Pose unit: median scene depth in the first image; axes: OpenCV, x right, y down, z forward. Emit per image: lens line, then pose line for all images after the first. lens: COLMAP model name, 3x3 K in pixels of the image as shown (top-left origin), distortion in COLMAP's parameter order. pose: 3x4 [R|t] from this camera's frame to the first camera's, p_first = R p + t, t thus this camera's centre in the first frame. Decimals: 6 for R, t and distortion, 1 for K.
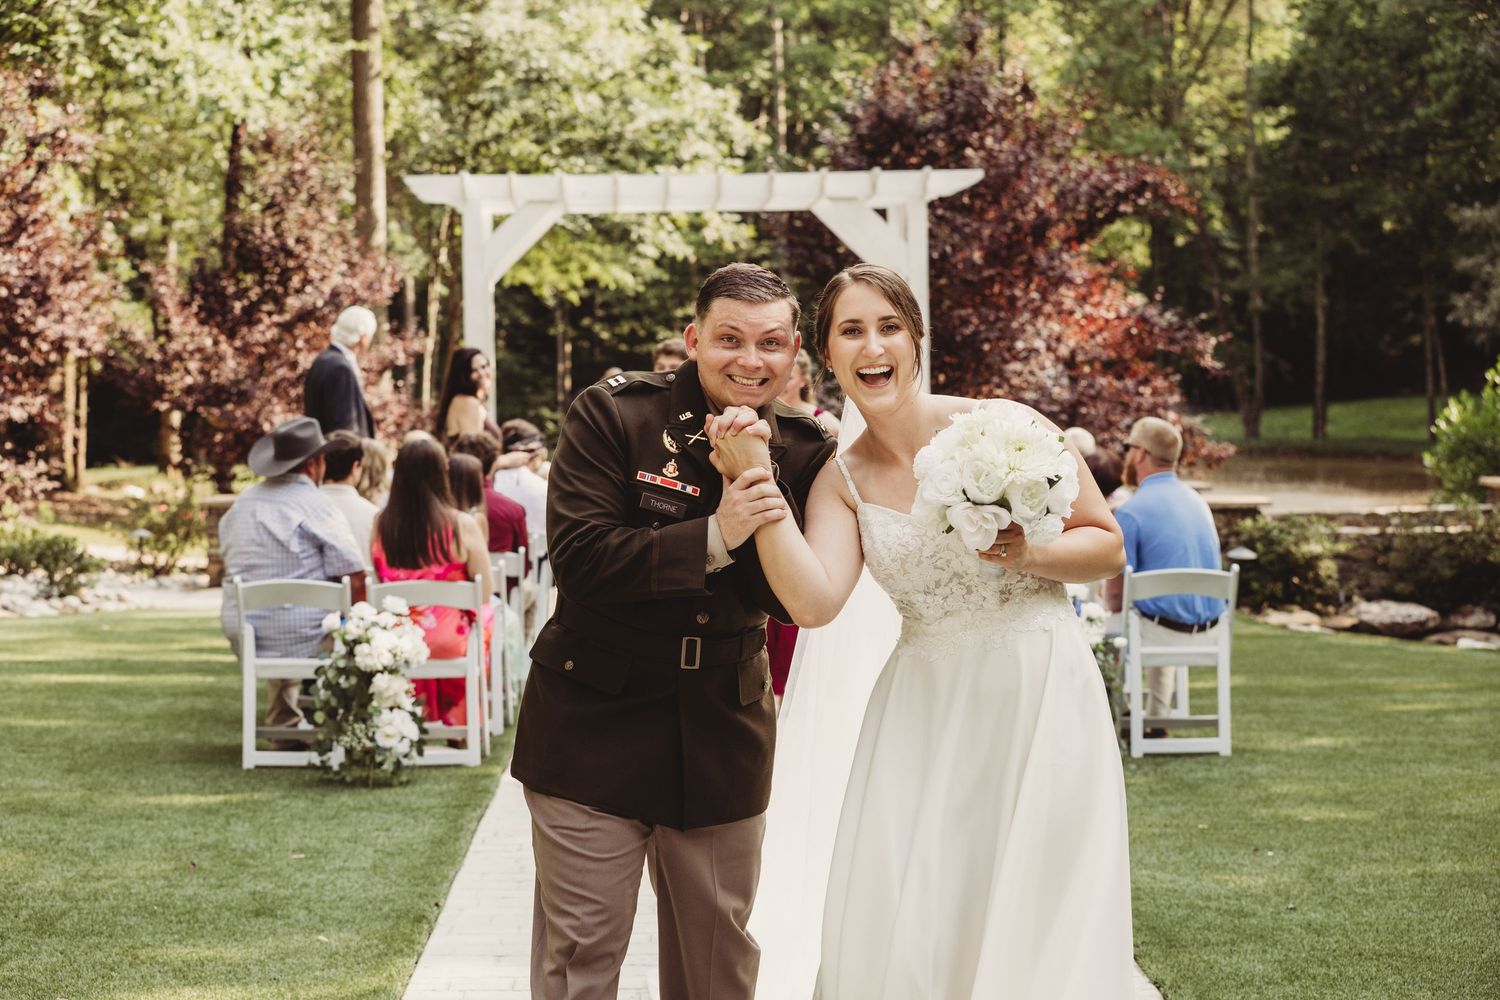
lens RADIAL K [[5075.8, 0, 750.0], [0, 5075.8, 500.0], [0, 0, 1]] dist [-0.292525, -0.196772]
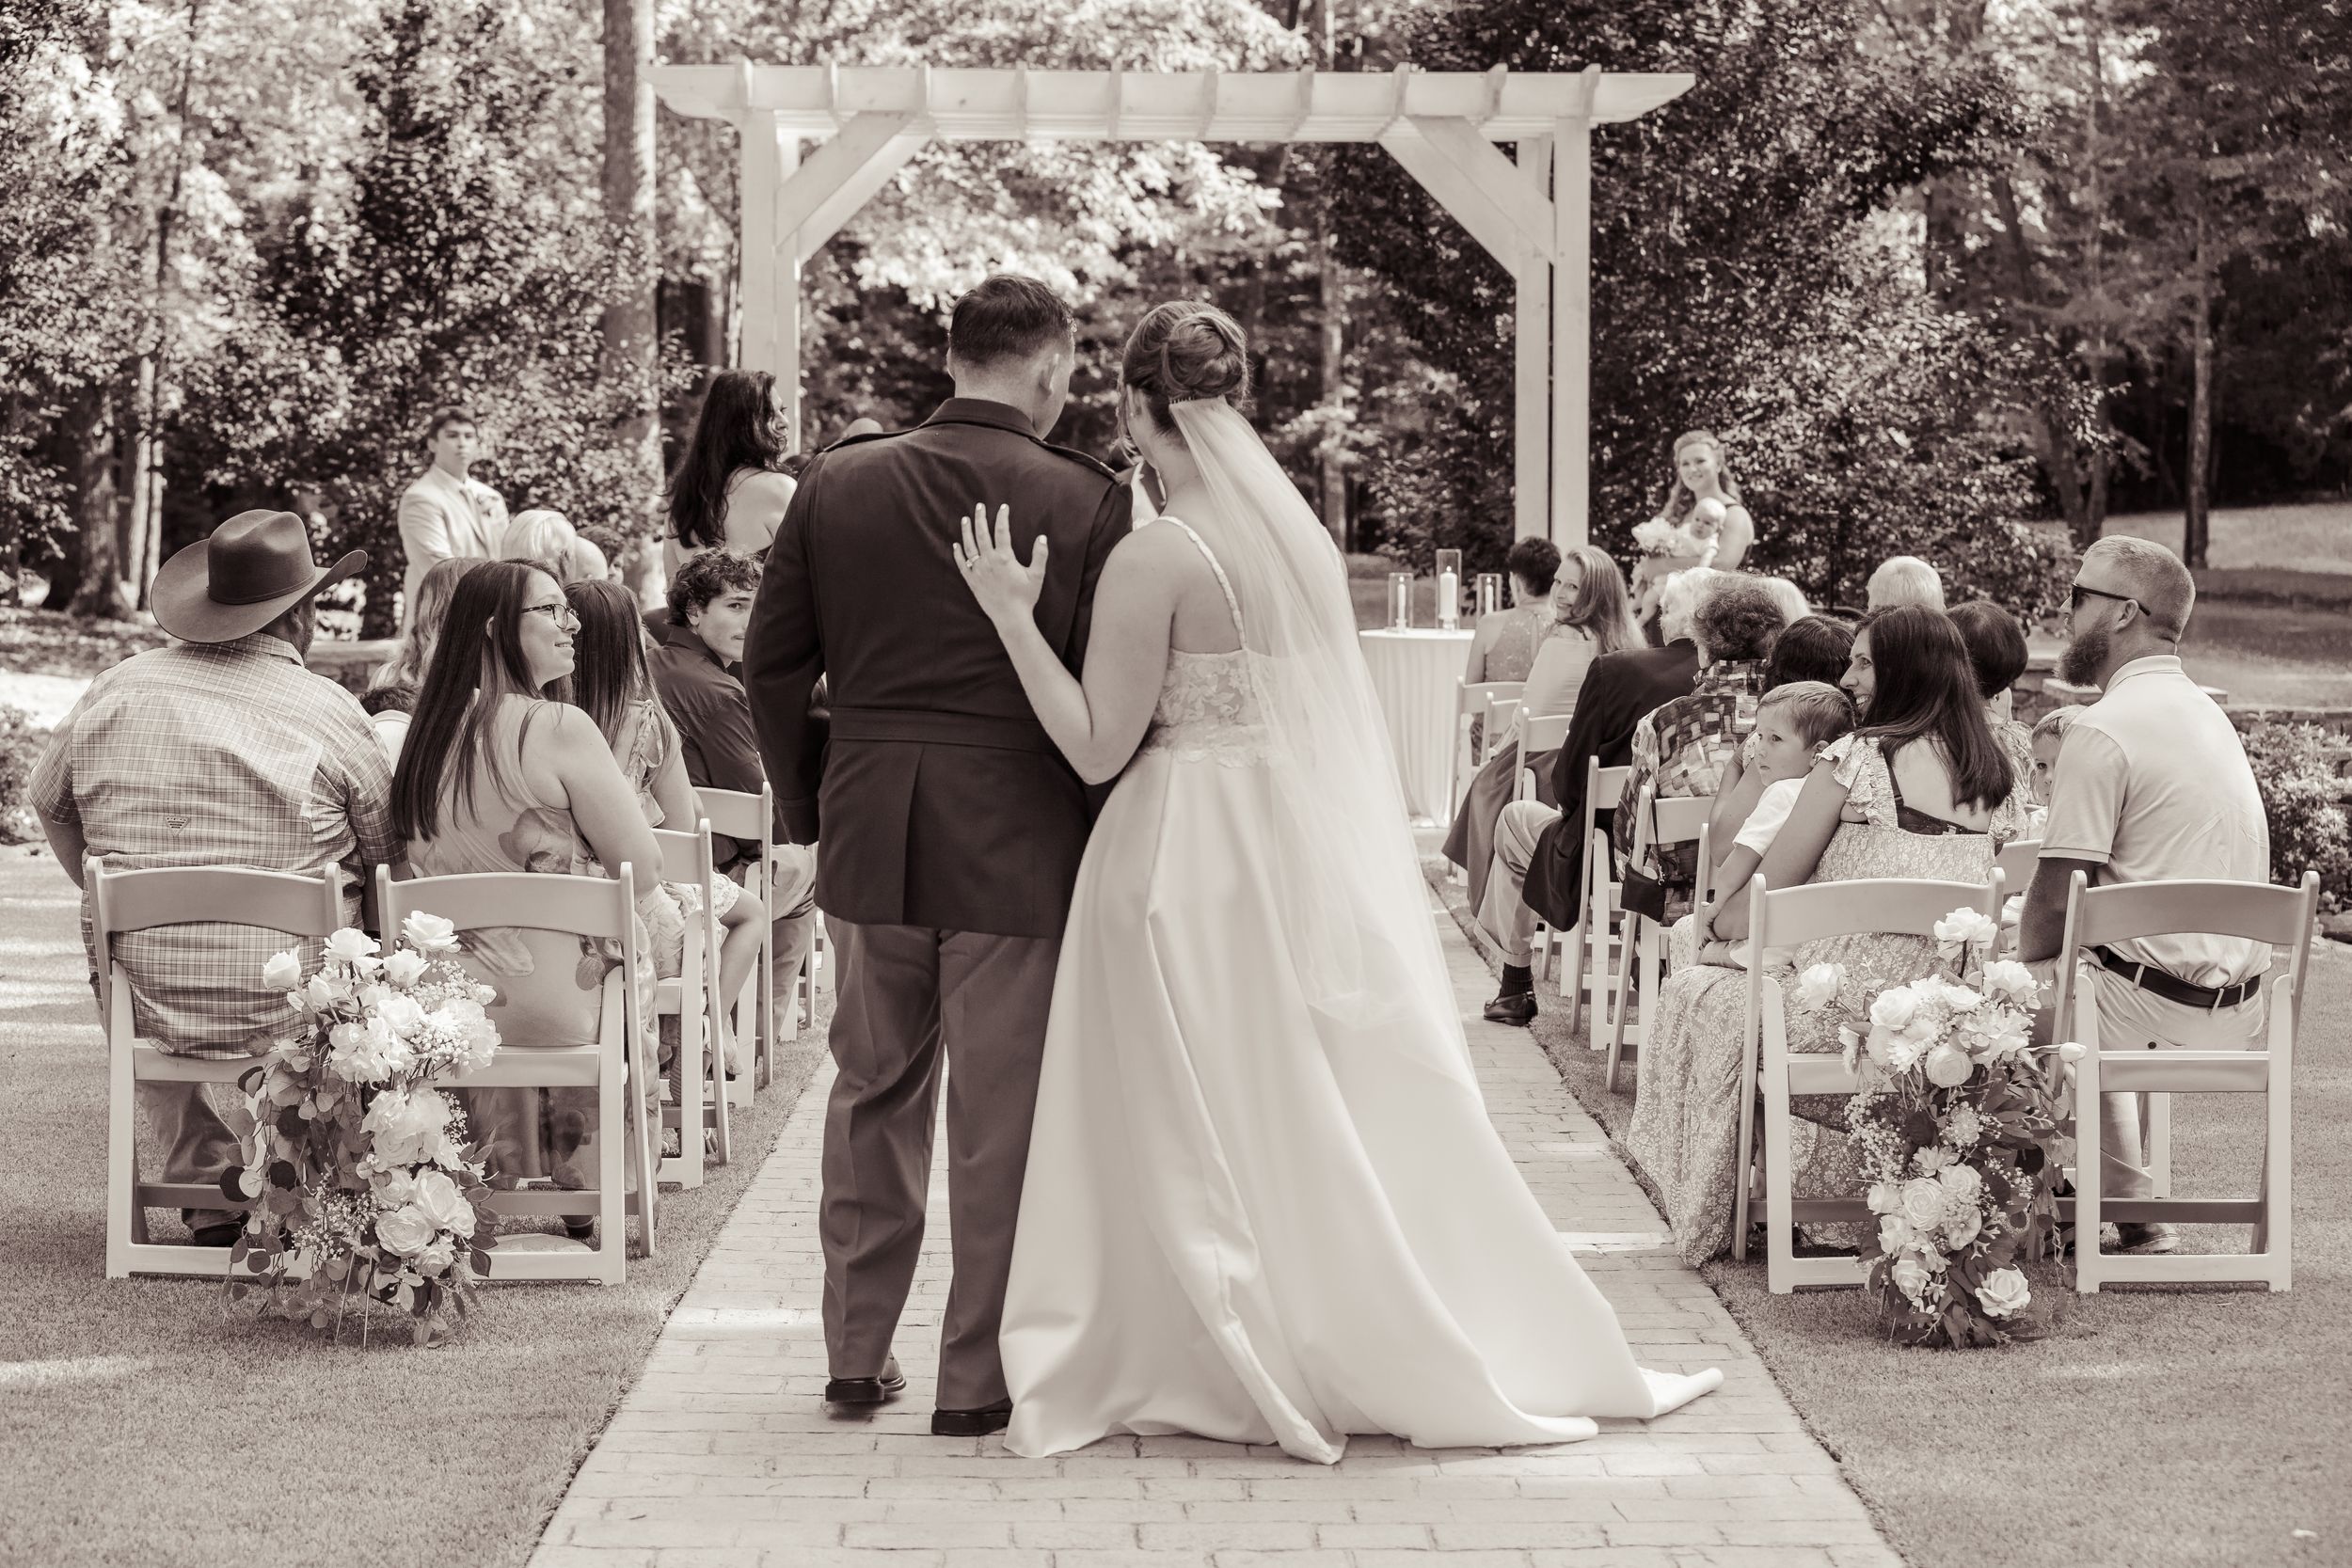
lens RADIAL K [[7610.8, 0, 1226.8], [0, 7610.8, 786.3], [0, 0, 1]] dist [-0.534752, -1.190216]
pose [[0.999791, 0.019699, -0.005555, 0.001359], [-0.019585, 0.999612, 0.019823, -0.002903], [0.005944, -0.019710, 0.999788, 0.156406]]
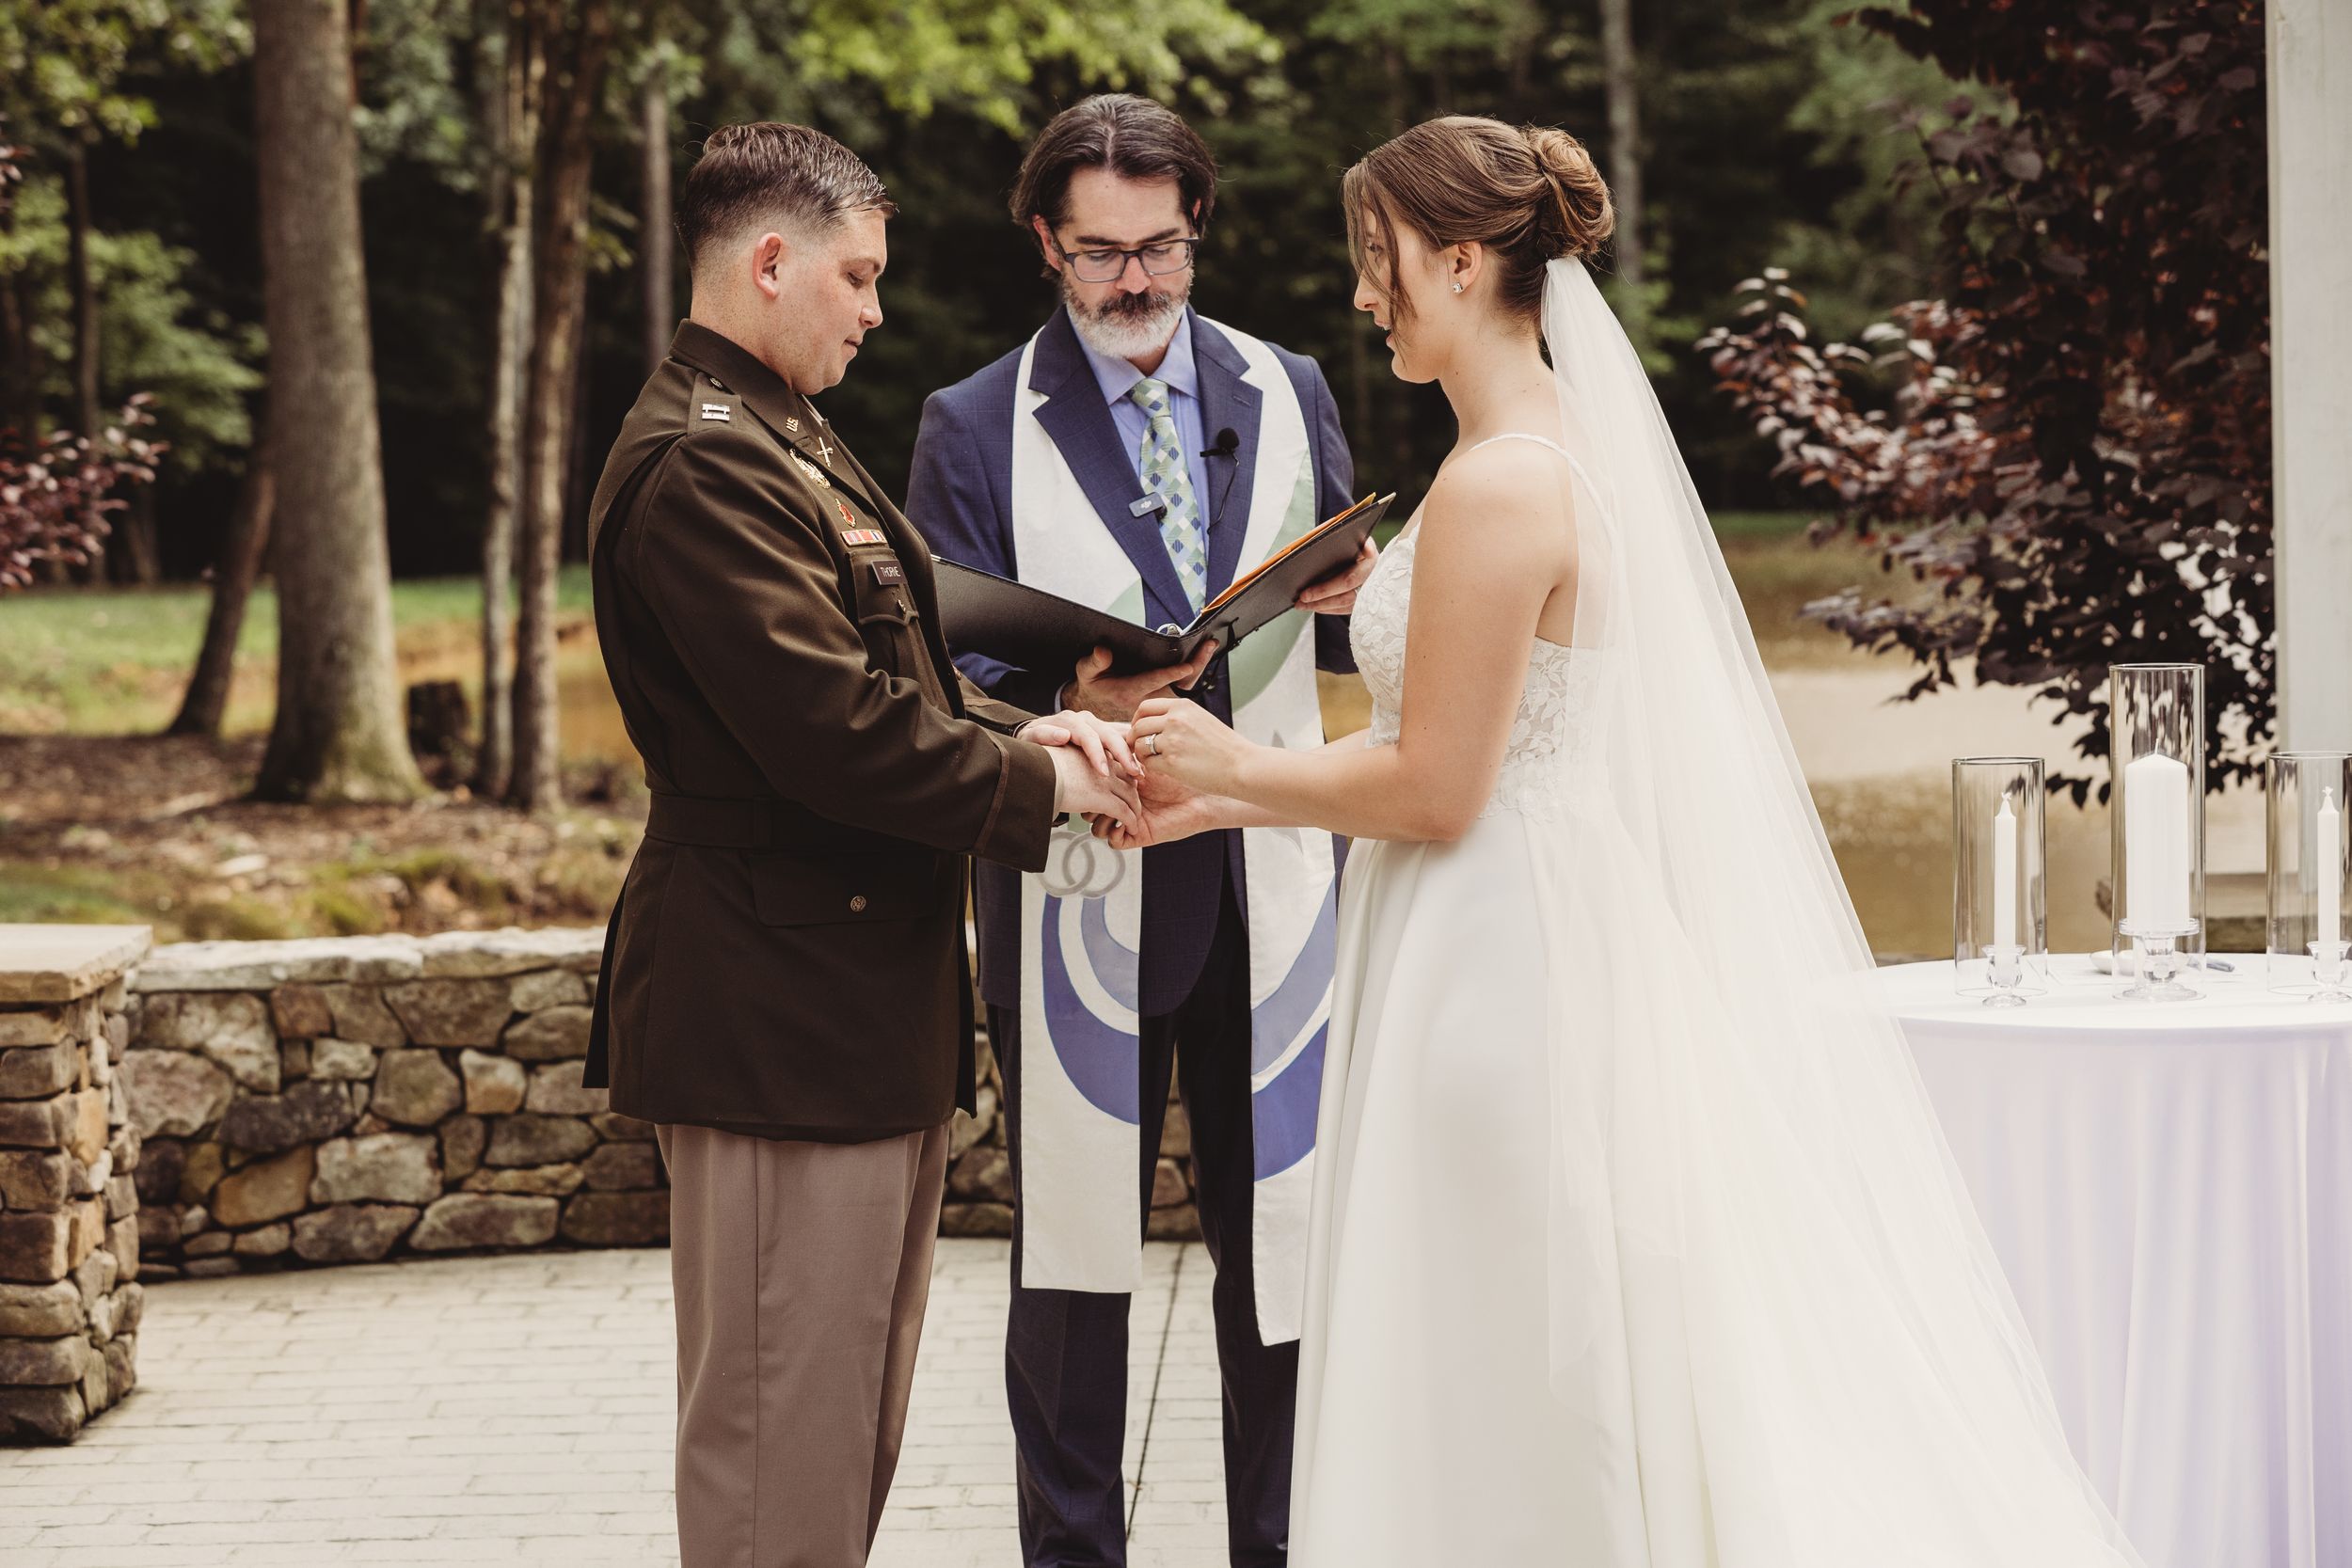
lens RADIAL K [[6773.8, 0, 1176.0], [0, 6773.8, 784.0], [0, 0, 1]] dist [0.001273, -0.003859]
pose [[0.998386, -0.001530, -0.056776, 0.004052], [0.003567, 0.999353, 0.035791, -0.017087], [0.056685, -0.035936, 0.997745, 0.831546]]
